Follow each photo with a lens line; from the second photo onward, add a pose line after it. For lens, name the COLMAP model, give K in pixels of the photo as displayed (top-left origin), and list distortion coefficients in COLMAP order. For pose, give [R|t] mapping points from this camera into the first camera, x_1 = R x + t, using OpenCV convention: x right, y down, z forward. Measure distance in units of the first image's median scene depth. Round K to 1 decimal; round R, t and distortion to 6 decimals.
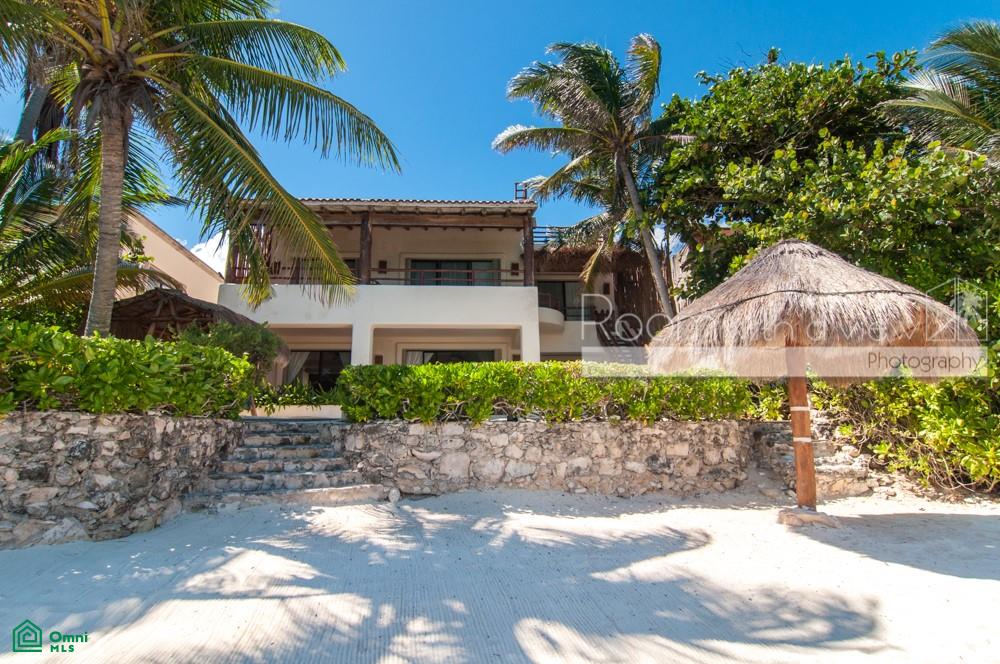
lens RADIAL K [[539.1, 0, 499.2], [0, 539.1, 338.3], [0, 0, 1]] dist [0.001041, 0.001692]
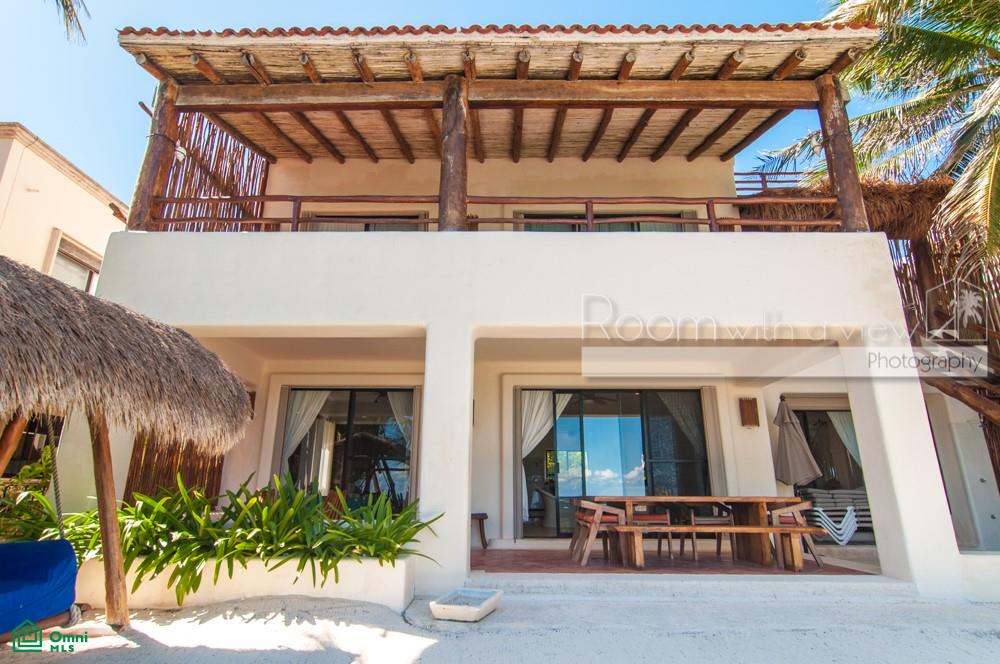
lens RADIAL K [[539.1, 0, 499.2], [0, 539.1, 338.3], [0, 0, 1]] dist [0.001041, 0.001692]
pose [[0.997552, -0.002362, -0.069889, -0.181560], [-0.001448, 0.998518, -0.054404, 0.003452], [0.069914, 0.054372, 0.996070, 0.580275]]
